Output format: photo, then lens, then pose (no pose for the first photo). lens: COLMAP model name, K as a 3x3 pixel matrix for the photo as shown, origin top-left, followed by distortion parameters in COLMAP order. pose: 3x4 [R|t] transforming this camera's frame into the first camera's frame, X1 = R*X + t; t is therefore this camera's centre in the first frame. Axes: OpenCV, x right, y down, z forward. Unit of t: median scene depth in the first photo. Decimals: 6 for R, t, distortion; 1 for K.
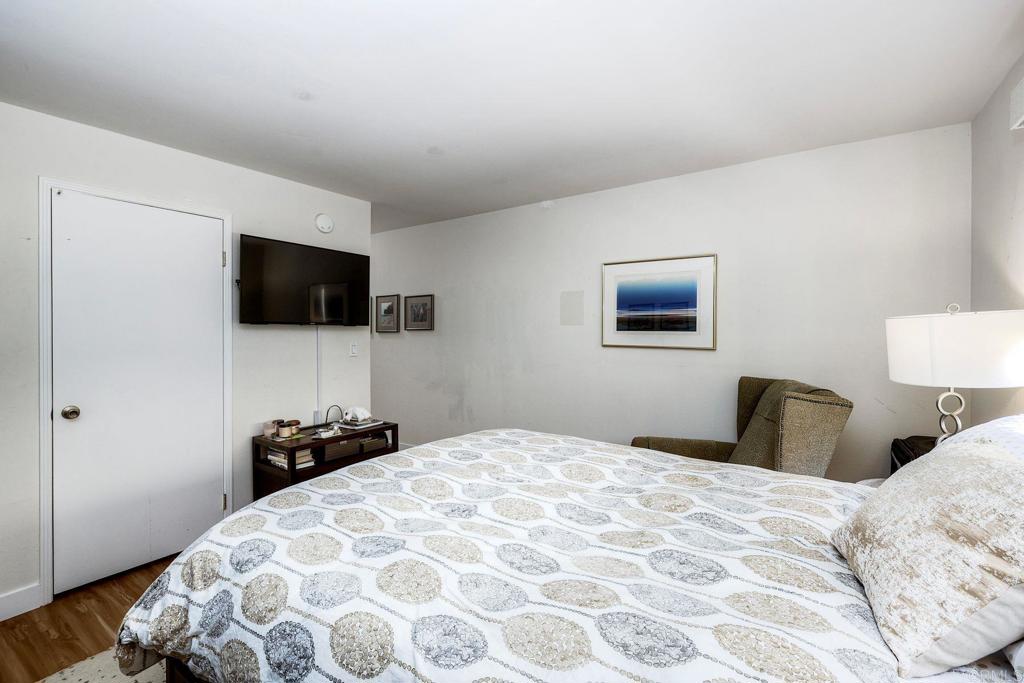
lens RADIAL K [[451.6, 0, 517.3], [0, 451.6, 332.0], [0, 0, 1]] dist [0.002145, 0.000107]
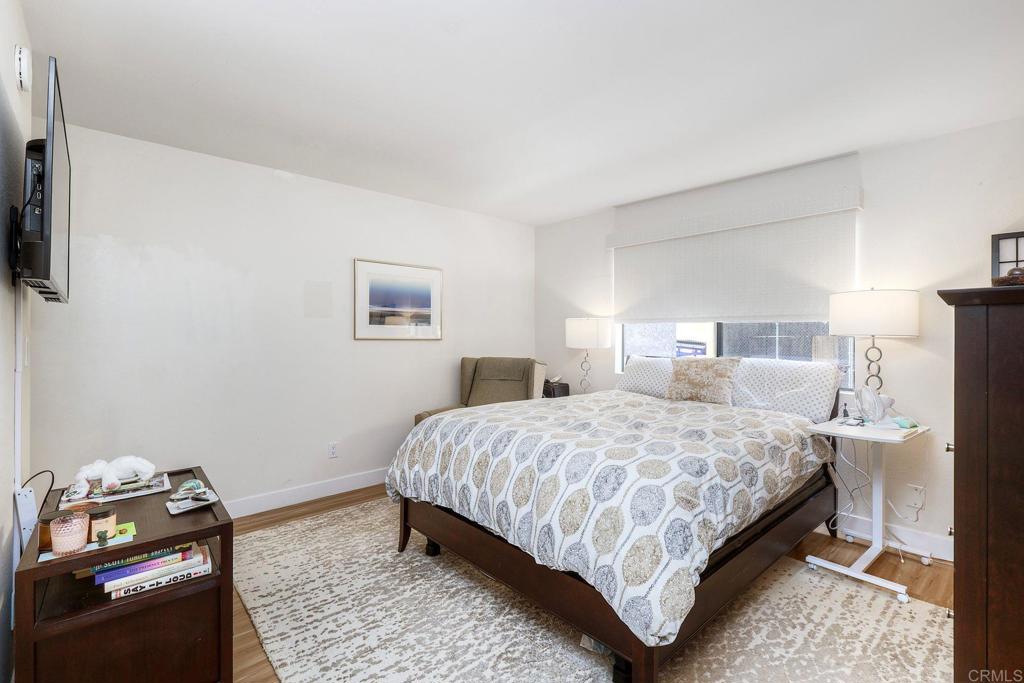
lens RADIAL K [[451.6, 0, 517.3], [0, 451.6, 332.0], [0, 0, 1]] dist [0.002145, 0.000107]
pose [[0.237283, 0.005760, 0.971424, -0.737809], [0.000320, 0.999982, -0.006007, 0.021935], [-0.971441, 0.001736, 0.237276, 0.412080]]
